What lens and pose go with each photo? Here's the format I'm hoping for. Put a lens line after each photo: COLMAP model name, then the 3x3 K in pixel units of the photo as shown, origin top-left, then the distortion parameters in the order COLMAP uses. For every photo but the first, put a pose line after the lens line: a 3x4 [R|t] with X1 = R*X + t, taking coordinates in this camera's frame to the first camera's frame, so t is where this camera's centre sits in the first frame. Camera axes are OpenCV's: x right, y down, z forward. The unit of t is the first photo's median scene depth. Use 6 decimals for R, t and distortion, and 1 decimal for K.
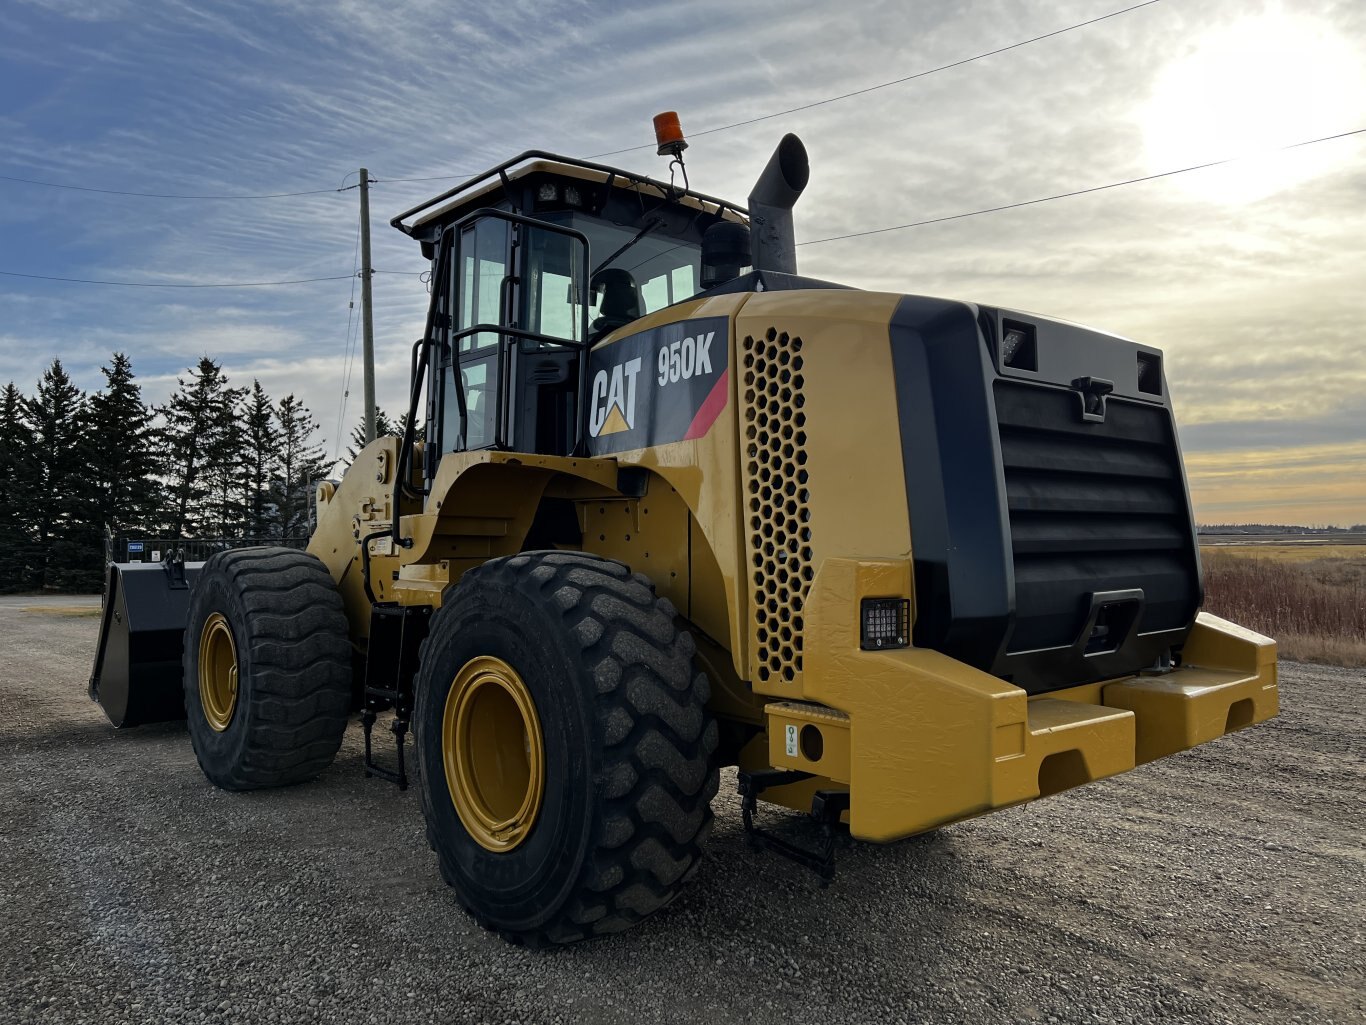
lens RADIAL K [[1044.2, 0, 672.0], [0, 1044.2, 507.4], [0, 0, 1]] dist [0.042733, -0.032089]
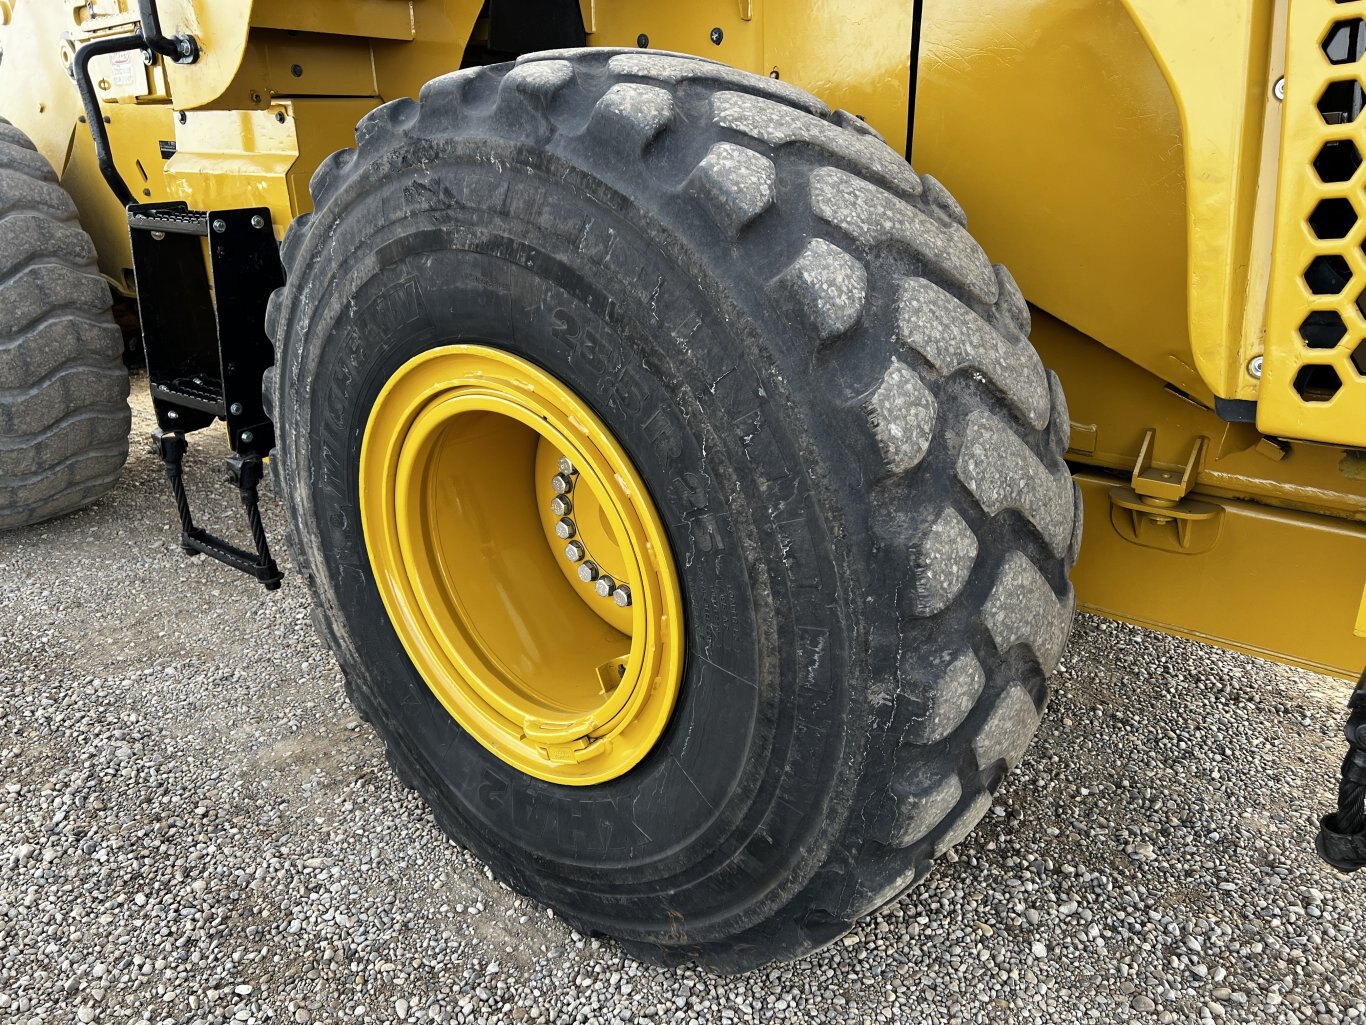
lens RADIAL K [[1025.5, 0, 690.0], [0, 1025.5, 525.0], [0, 0, 1]] dist [0.060512, -0.069958]
pose [[0.981769, -0.078794, 0.172979, -0.164043], [0.005160, 0.920746, 0.390128, 0.053875], [-0.190009, -0.382123, 0.904366, 0.600380]]
